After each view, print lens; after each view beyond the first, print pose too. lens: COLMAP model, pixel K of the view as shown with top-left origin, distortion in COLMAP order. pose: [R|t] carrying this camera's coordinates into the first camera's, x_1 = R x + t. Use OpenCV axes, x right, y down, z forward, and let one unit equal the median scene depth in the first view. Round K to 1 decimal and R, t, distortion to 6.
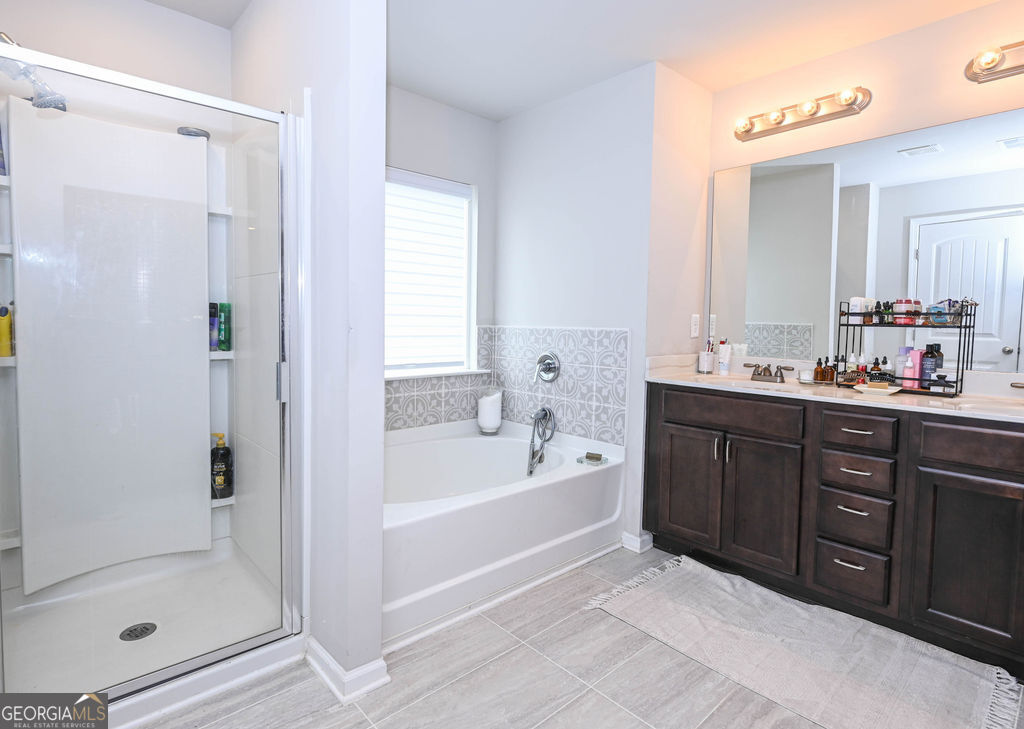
lens RADIAL K [[523.7, 0, 507.9], [0, 523.7, 353.3], [0, 0, 1]] dist [0.000835, -0.000200]
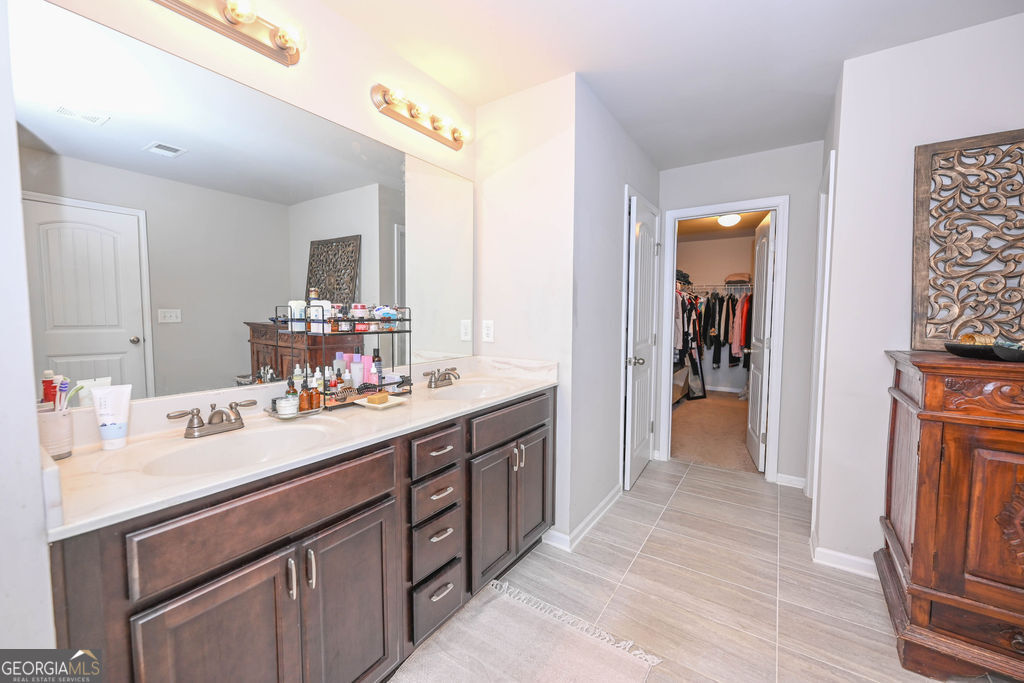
lens RADIAL K [[407.3, 0, 510.2], [0, 407.3, 342.2], [0, 0, 1]] dist [-0.000416, 0.000251]
pose [[-0.251717, -0.073443, 0.965010, -0.029276], [0.046554, 0.995043, 0.087872, -0.071839], [-0.966681, 0.067043, -0.247050, 0.744321]]
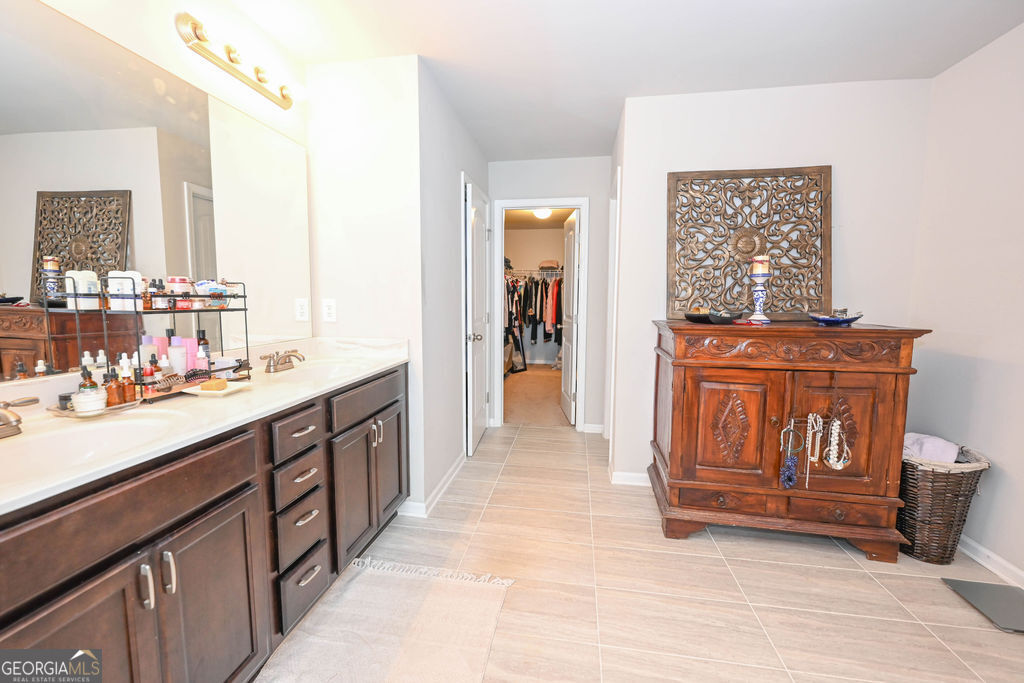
lens RADIAL K [[415.9, 0, 512.4], [0, 415.9, 343.3], [0, 0, 1]] dist [0.001613, -0.000052]
pose [[-0.637258, -0.092179, 0.765118, -0.061330], [0.031114, 0.988934, 0.145058, -0.065882], [-0.770022, 0.116246, -0.627338, 0.821979]]
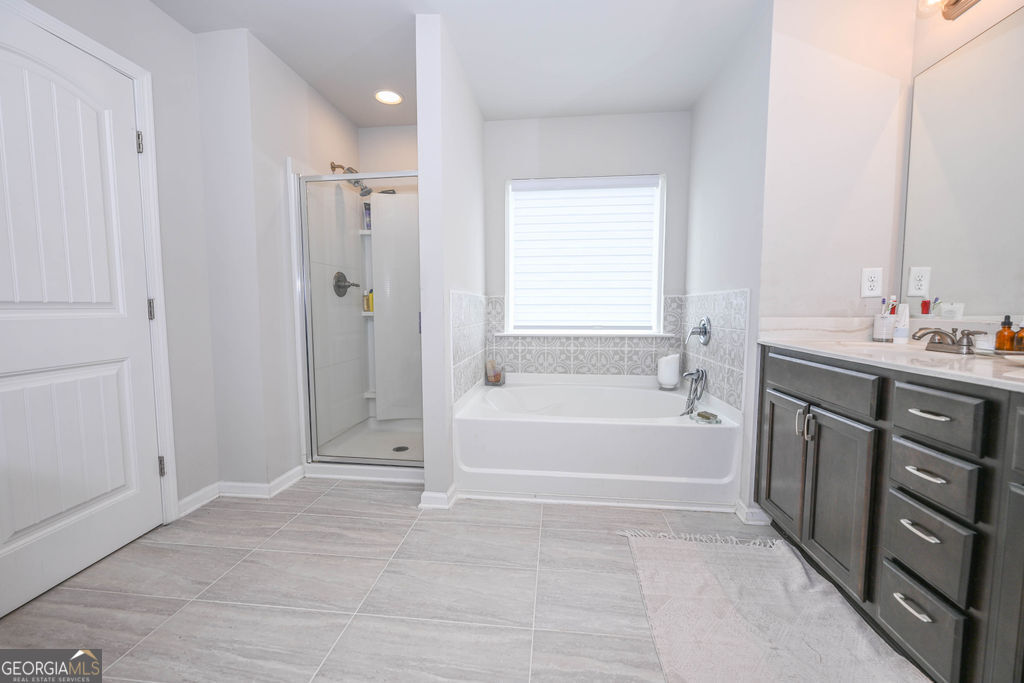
lens RADIAL K [[407.3, 0, 510.2], [0, 407.3, 342.2], [0, 0, 1]] dist [-0.000416, 0.000251]
pose [[0.673182, 0.046759, -0.737997, 0.474207], [-0.033410, 0.998903, 0.032815, 0.039800], [0.738722, 0.002566, 0.674005, 0.175561]]
